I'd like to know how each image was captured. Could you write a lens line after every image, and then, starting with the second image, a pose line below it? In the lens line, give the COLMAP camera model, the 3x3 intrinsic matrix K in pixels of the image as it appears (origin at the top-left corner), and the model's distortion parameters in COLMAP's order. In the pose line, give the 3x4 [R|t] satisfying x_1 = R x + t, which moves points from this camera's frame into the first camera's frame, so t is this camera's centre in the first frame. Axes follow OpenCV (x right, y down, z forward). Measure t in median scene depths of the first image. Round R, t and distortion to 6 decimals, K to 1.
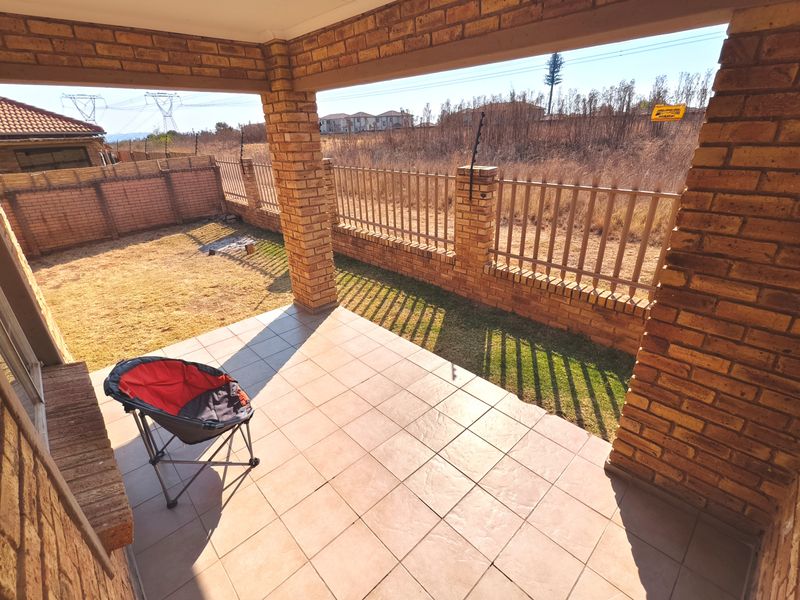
lens RADIAL K [[369.2, 0, 400.0], [0, 369.2, 300.0], [0, 0, 1]] dist [-0.001762, -0.000638]
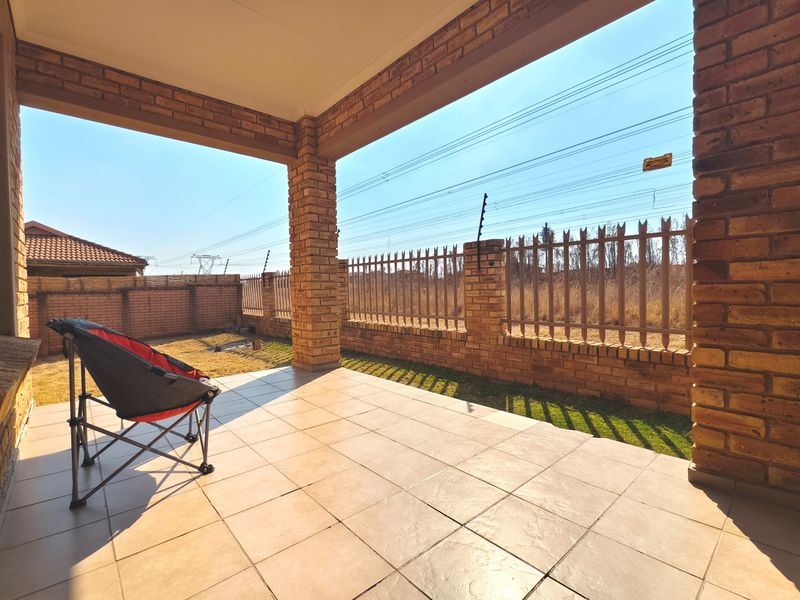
lens RADIAL K [[369.2, 0, 400.0], [0, 369.2, 300.0], [0, 0, 1]] dist [-0.001762, -0.000638]
pose [[0.999418, 0.011382, -0.032162, 0.010277], [-0.022961, 0.921654, -0.387332, 0.263315], [0.025234, 0.387845, 0.921379, 0.123641]]
